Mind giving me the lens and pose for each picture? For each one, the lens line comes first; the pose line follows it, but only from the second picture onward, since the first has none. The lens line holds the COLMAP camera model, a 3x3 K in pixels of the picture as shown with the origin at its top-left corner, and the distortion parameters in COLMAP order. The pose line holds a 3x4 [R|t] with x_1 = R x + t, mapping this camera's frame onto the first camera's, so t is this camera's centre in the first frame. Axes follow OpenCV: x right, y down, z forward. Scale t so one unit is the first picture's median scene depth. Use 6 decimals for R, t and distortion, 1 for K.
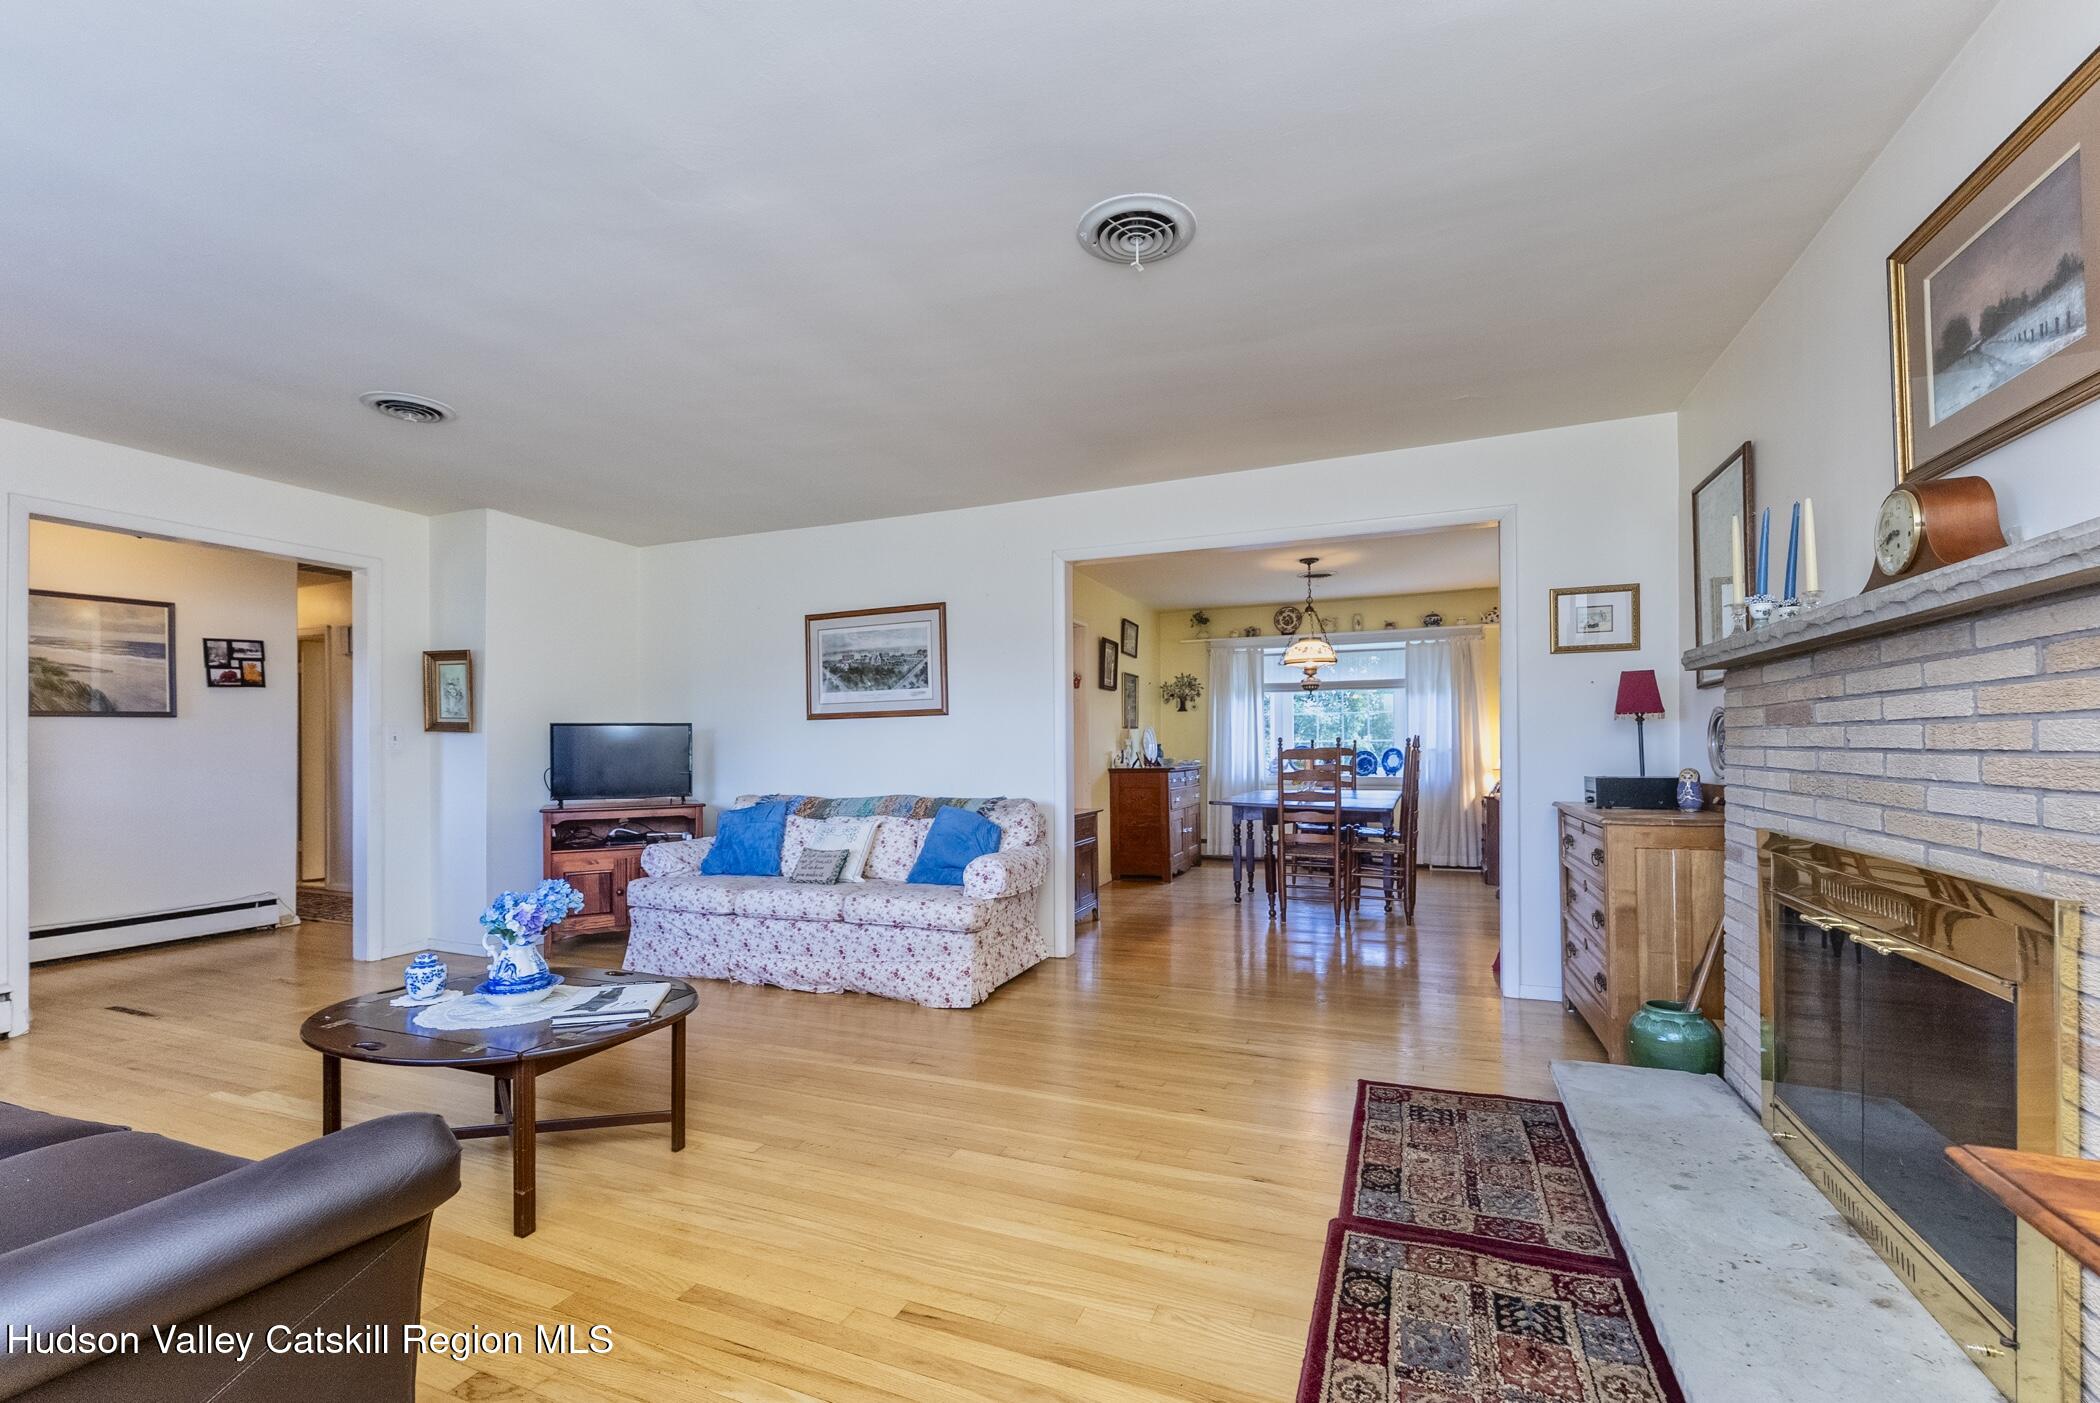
lens RADIAL K [[901.5, 0, 1032.8], [0, 901.5, 728.0], [0, 0, 1]] dist [-0.001965, -0.001288]
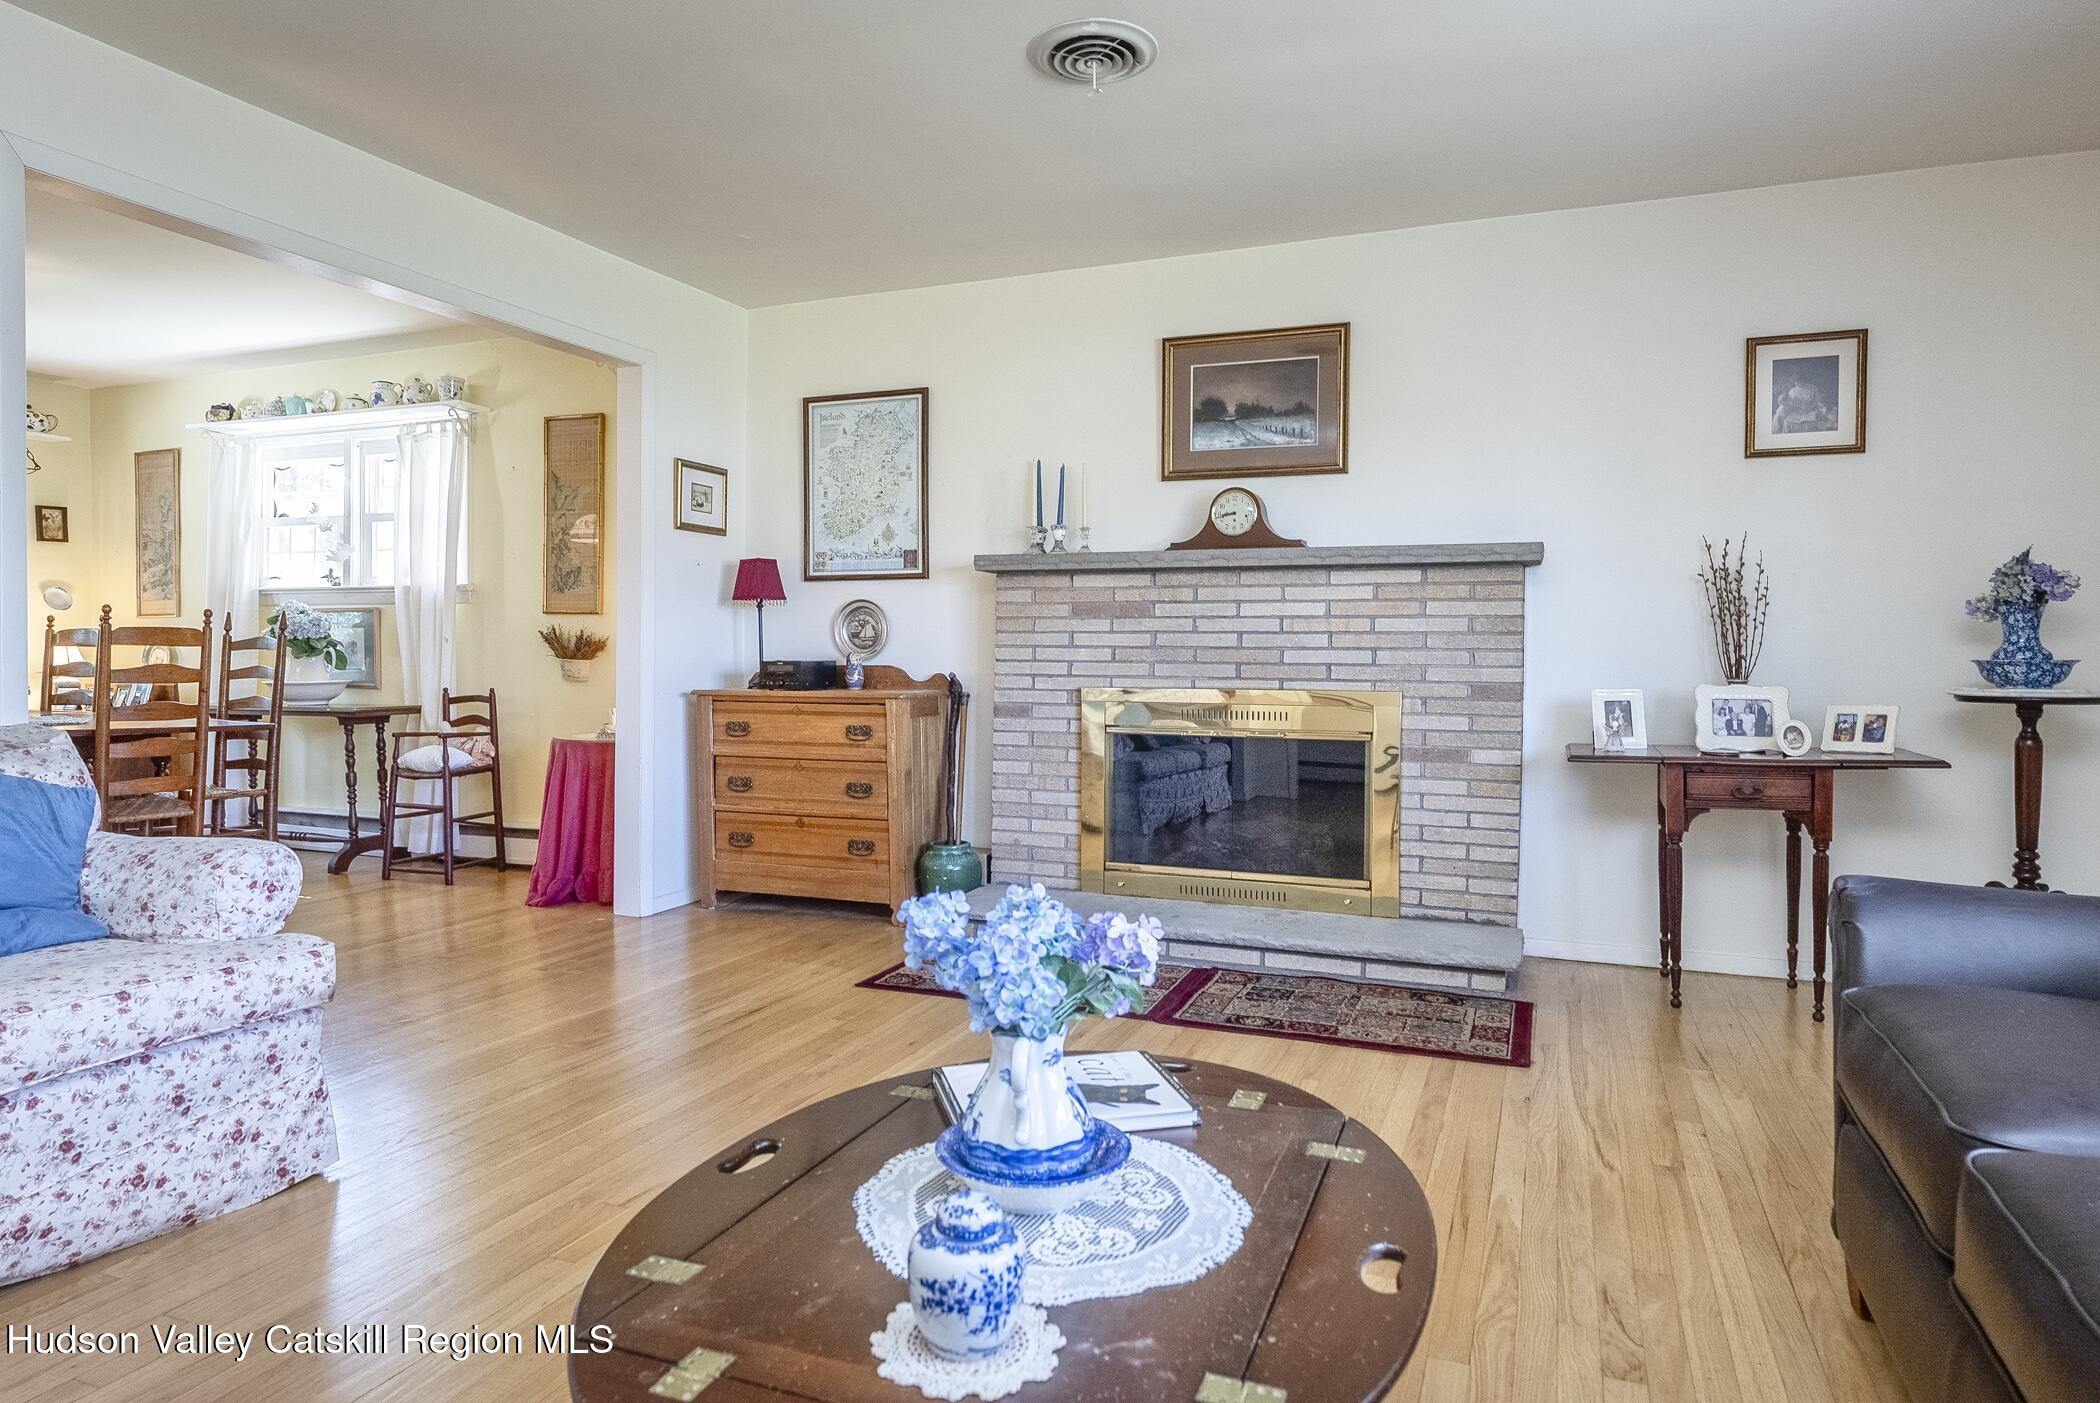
lens RADIAL K [[1280.1, 0, 1051.4], [0, 1280.1, 679.0], [0, 0, 1]] dist [0.005850, -0.001590]
pose [[-0.039152, -0.009875, 0.999184, -0.546883], [-0.027054, 0.999595, 0.008819, 0.035356], [-0.998867, -0.026687, -0.039403, 0.494437]]
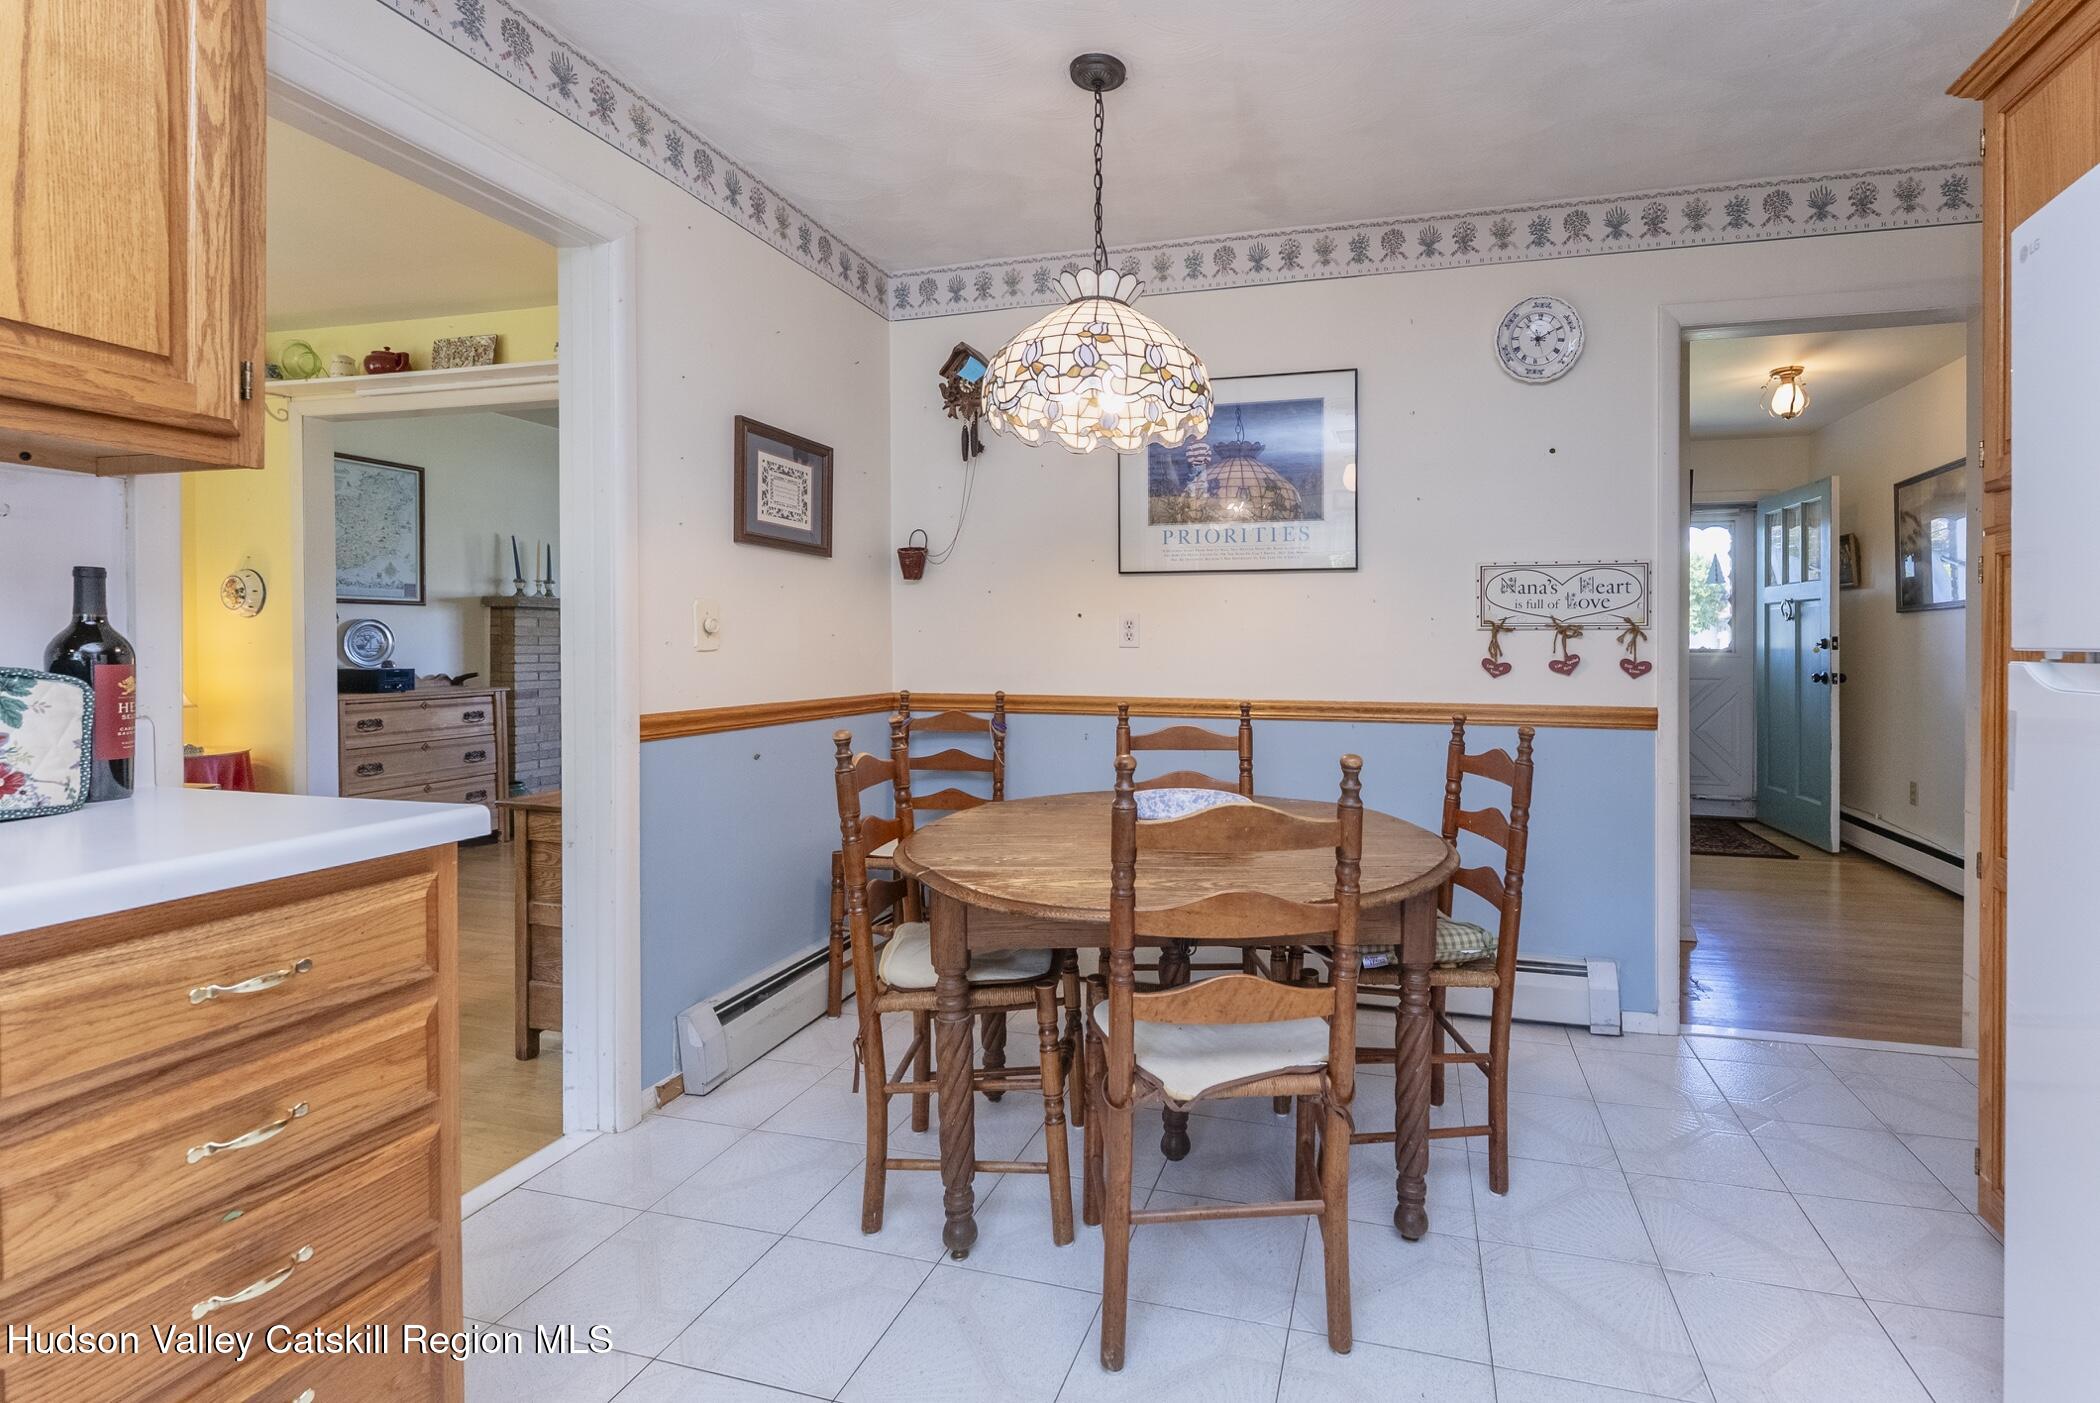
lens RADIAL K [[901.5, 0, 1186.6], [0, 901.5, 665.3], [0, 0, 1]] dist [-0.001965, -0.001288]
pose [[-0.985371, 0.009086, -0.170178, -0.192334], [0.008050, 0.999945, 0.006774, 0.032426], [0.170230, 0.005305, -0.985390, 1.632196]]
